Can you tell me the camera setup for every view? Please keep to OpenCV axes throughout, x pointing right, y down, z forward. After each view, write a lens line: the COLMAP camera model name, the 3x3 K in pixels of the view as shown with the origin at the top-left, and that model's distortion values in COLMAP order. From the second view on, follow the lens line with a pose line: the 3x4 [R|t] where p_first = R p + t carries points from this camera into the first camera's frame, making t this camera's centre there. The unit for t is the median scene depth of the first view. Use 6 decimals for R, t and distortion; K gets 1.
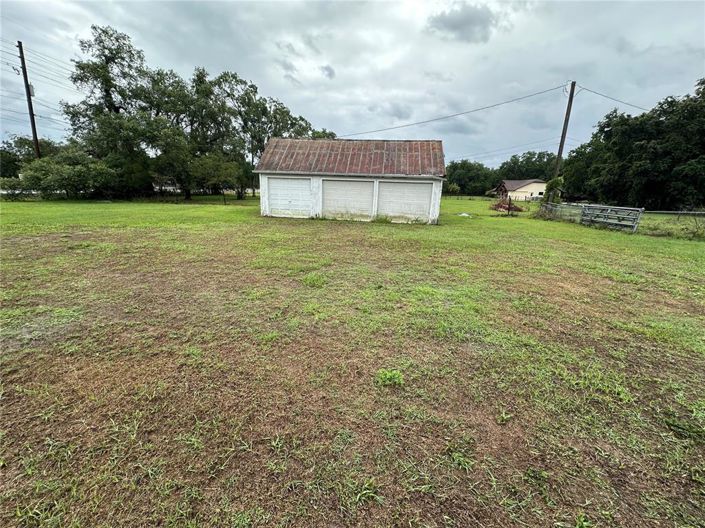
lens RADIAL K [[279.8, 0, 352.5], [0, 279.8, 264.0], [0, 0, 1]] dist [0.000635, 0.000080]
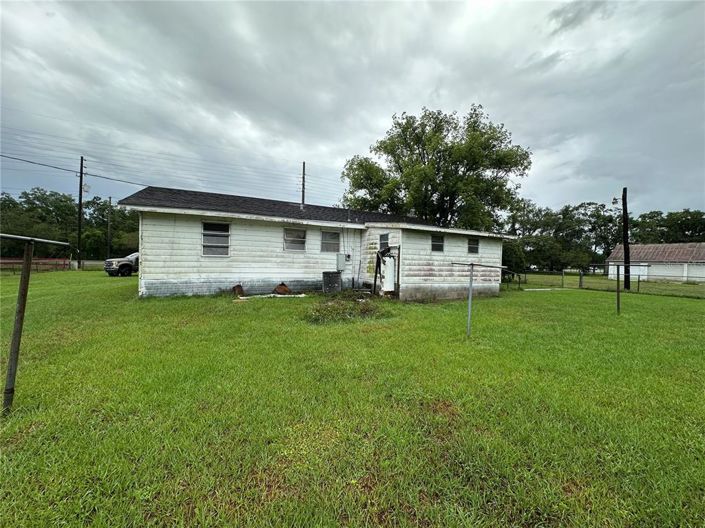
lens RADIAL K [[279.8, 0, 352.5], [0, 279.8, 264.0], [0, 0, 1]] dist [0.000635, 0.000080]
pose [[0.550485, 0.000160, -0.834845, 0.201336], [-0.227338, 0.962238, -0.149719, 0.256701], [0.803296, 0.272210, 0.529734, -0.931557]]
